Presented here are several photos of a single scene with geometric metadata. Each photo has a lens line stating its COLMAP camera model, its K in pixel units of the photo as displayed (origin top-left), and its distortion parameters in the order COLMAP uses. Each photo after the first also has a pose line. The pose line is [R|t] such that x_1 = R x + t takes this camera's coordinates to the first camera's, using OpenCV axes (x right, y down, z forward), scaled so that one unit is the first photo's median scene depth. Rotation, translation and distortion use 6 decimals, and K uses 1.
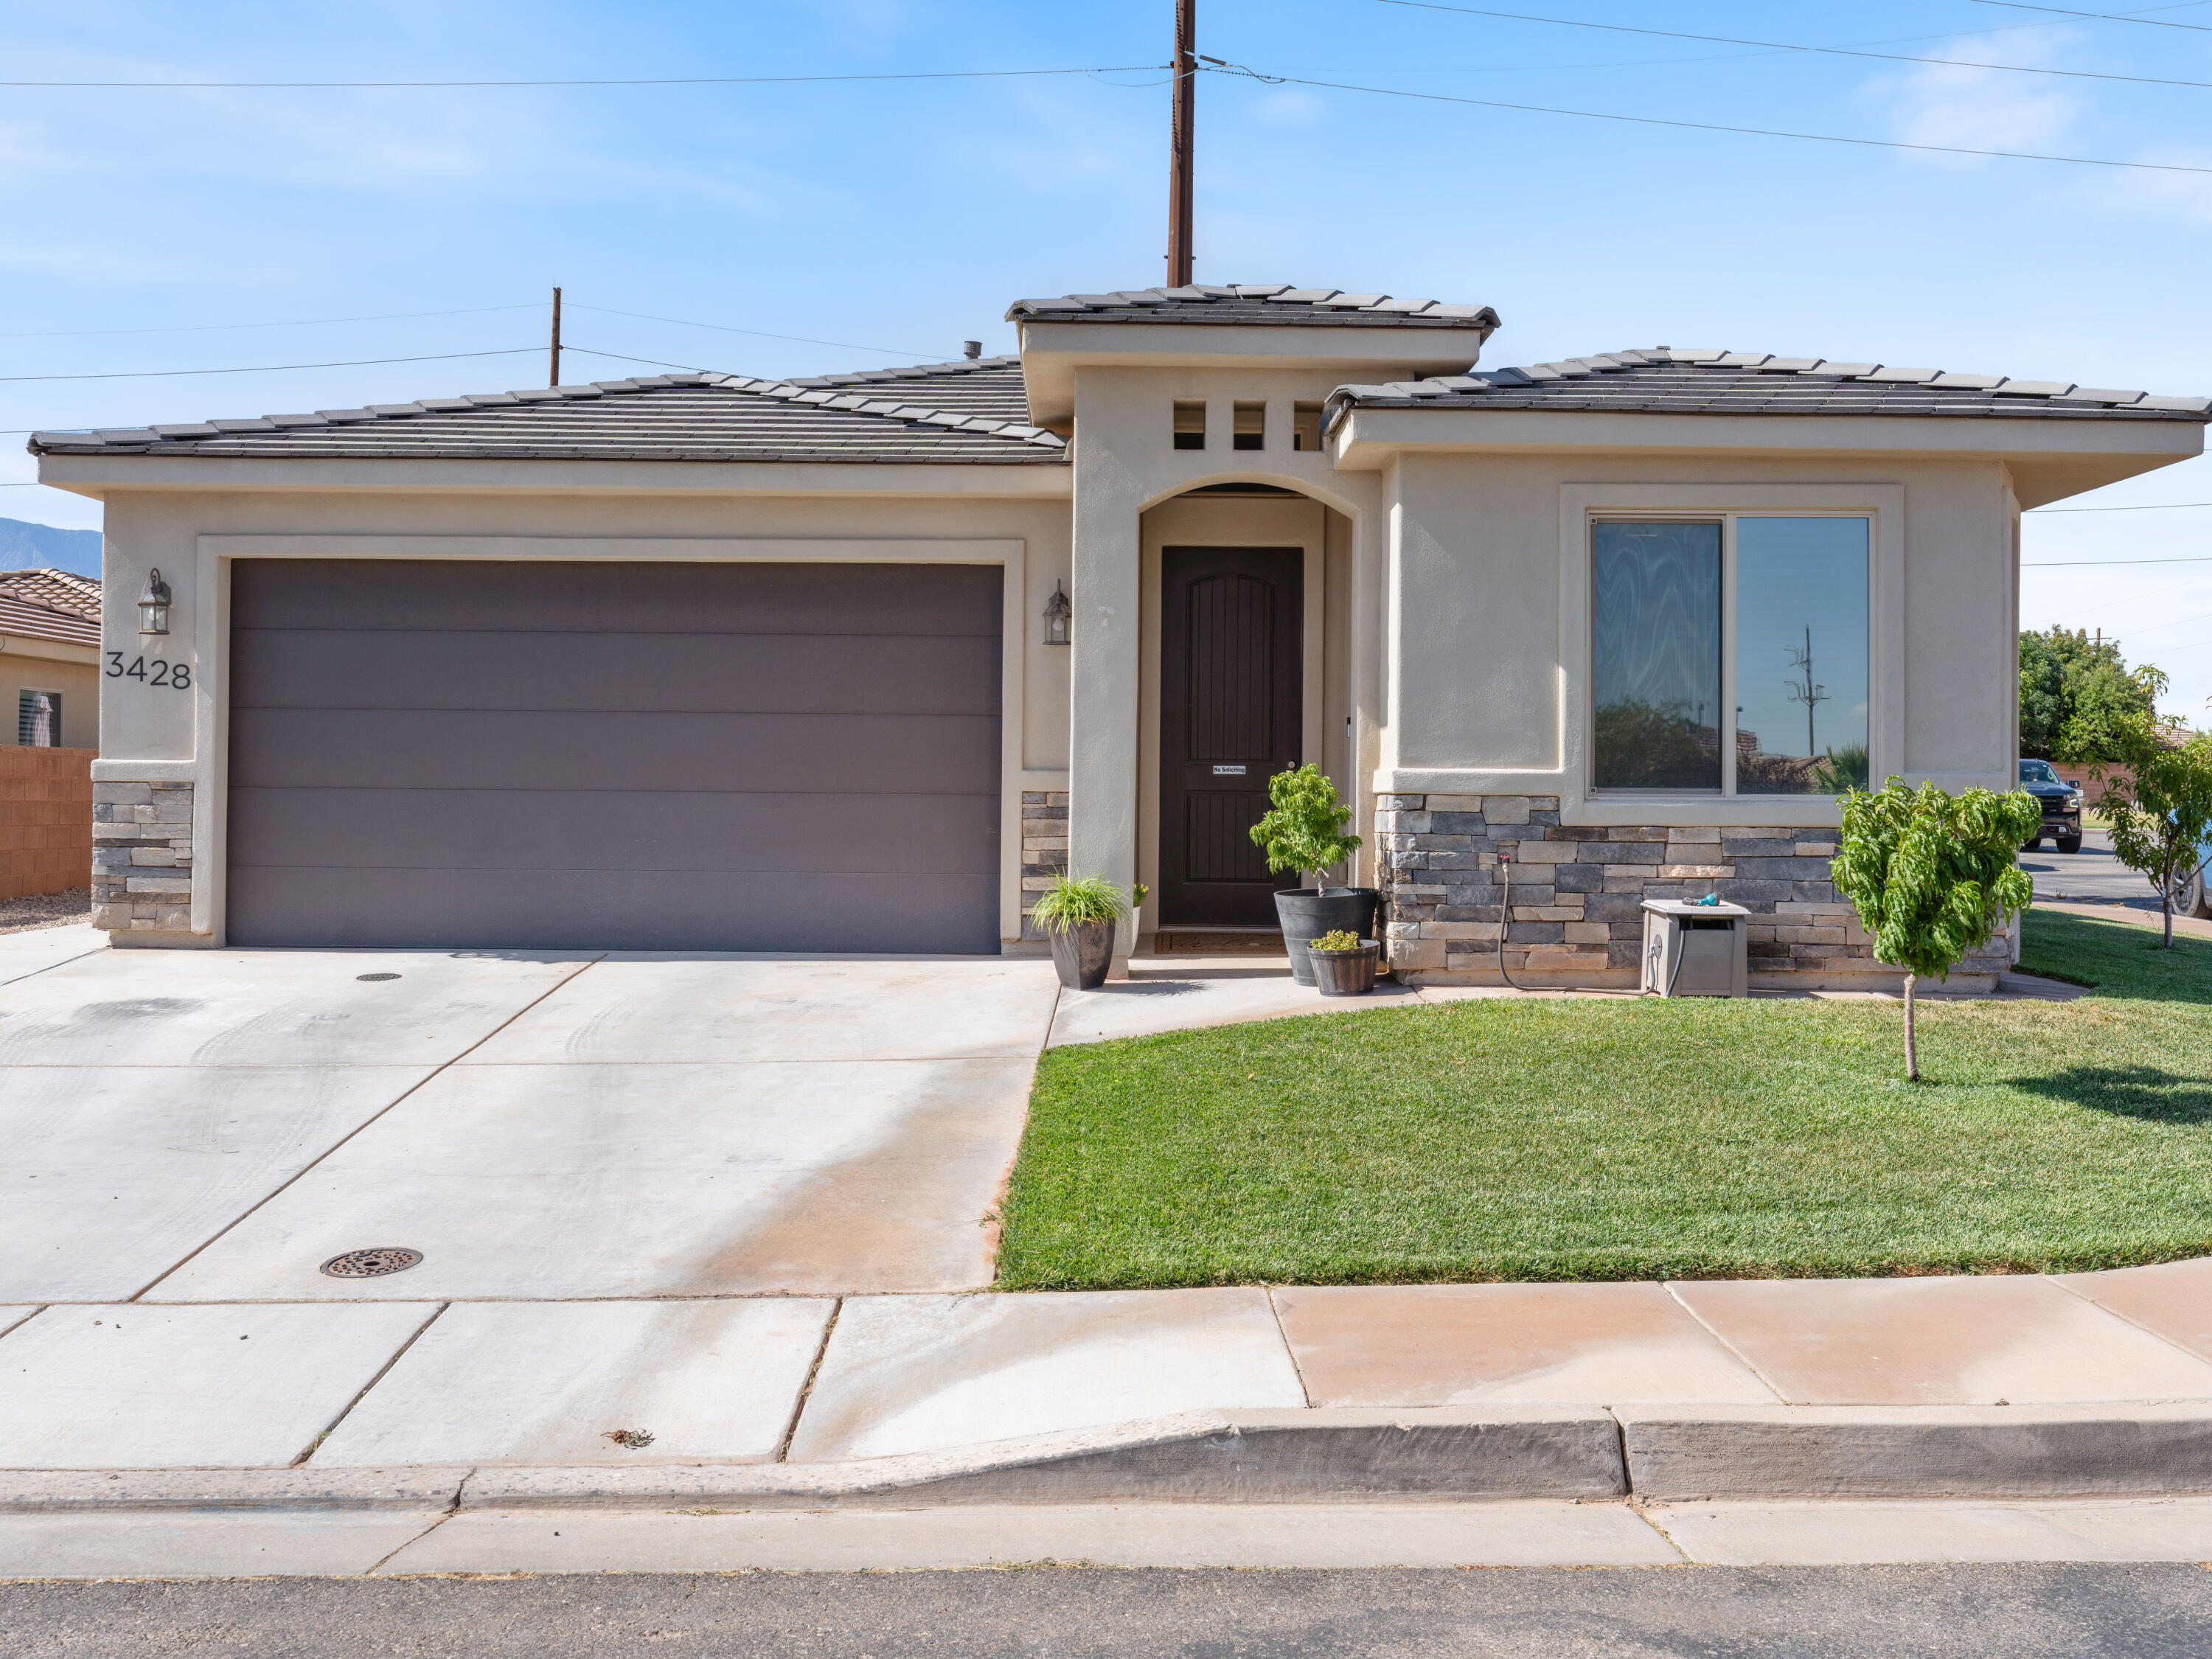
lens RADIAL K [[1994.7, 0, 1106.1], [0, 1994.7, 810.7], [0, 0, 1]] dist [-0.001765, 0.000818]
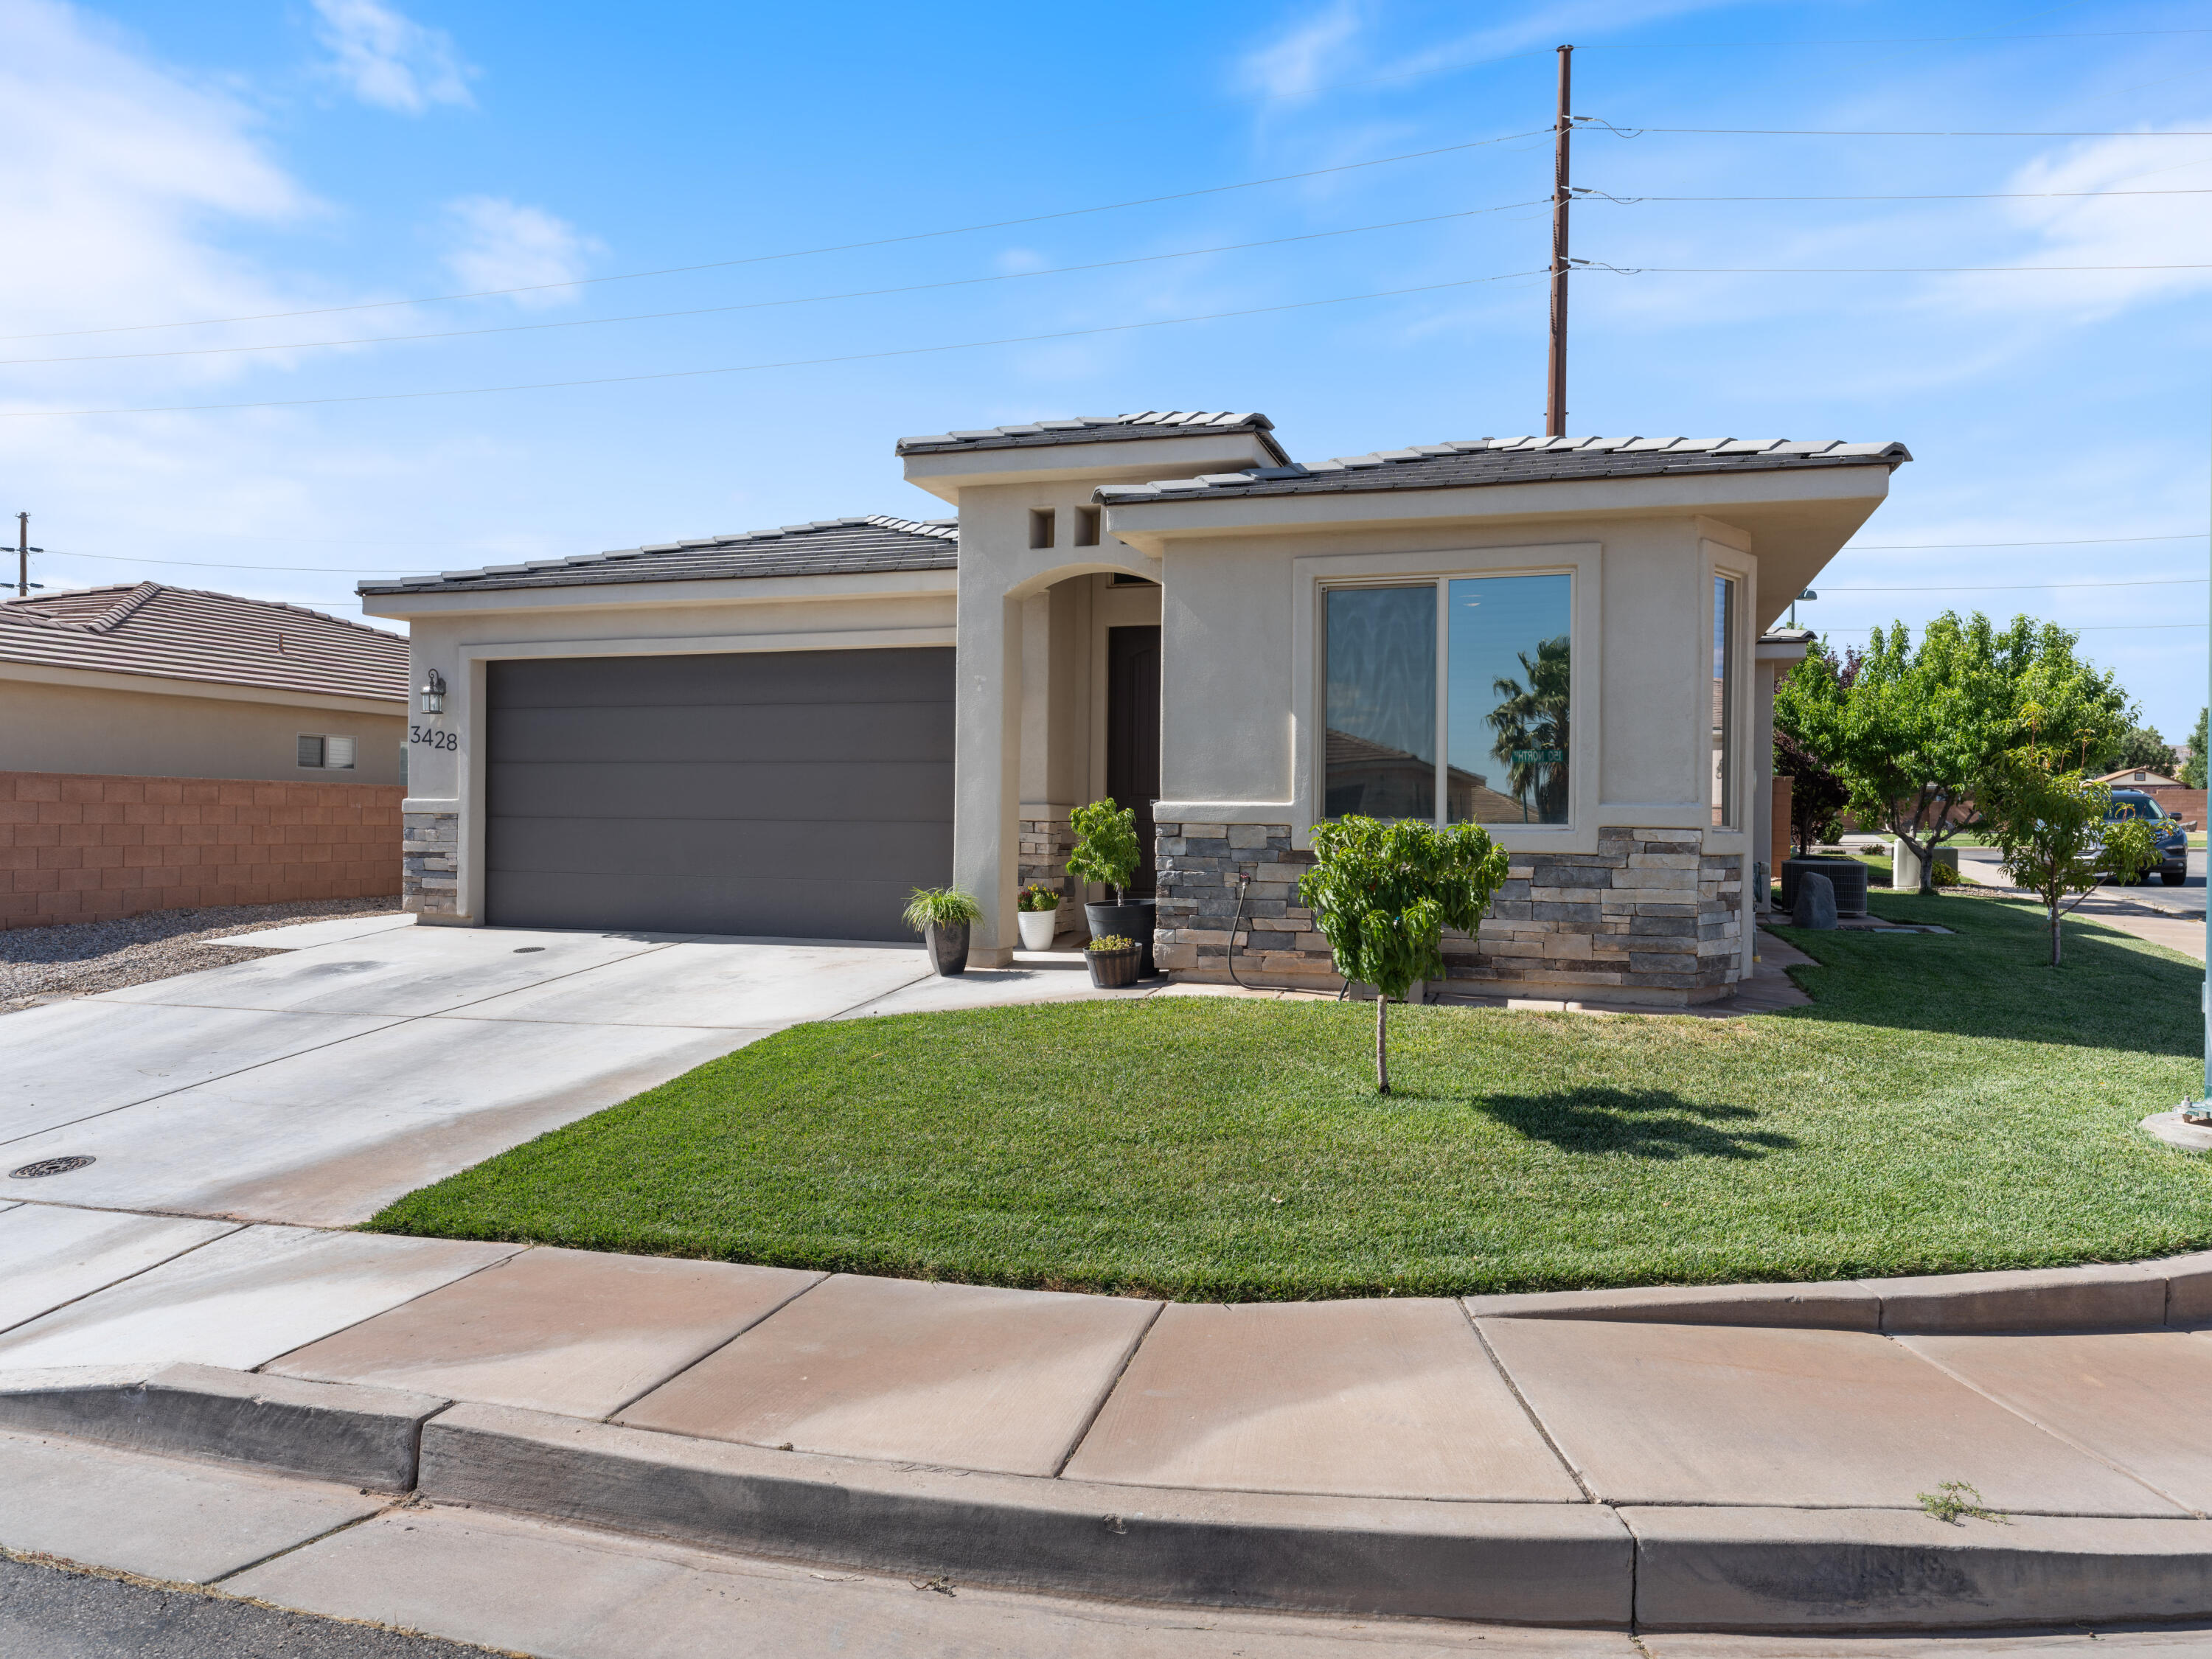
lens RADIAL K [[1409.8, 0, 1105.0], [0, 1409.8, 846.8], [0, 0, 1]] dist [0.000936, -0.001310]
pose [[0.955968, 0.005614, -0.293417, 0.366427], [-0.002094, 0.999922, 0.012307, -0.004515], [0.293463, -0.011151, 0.955905, 0.173312]]
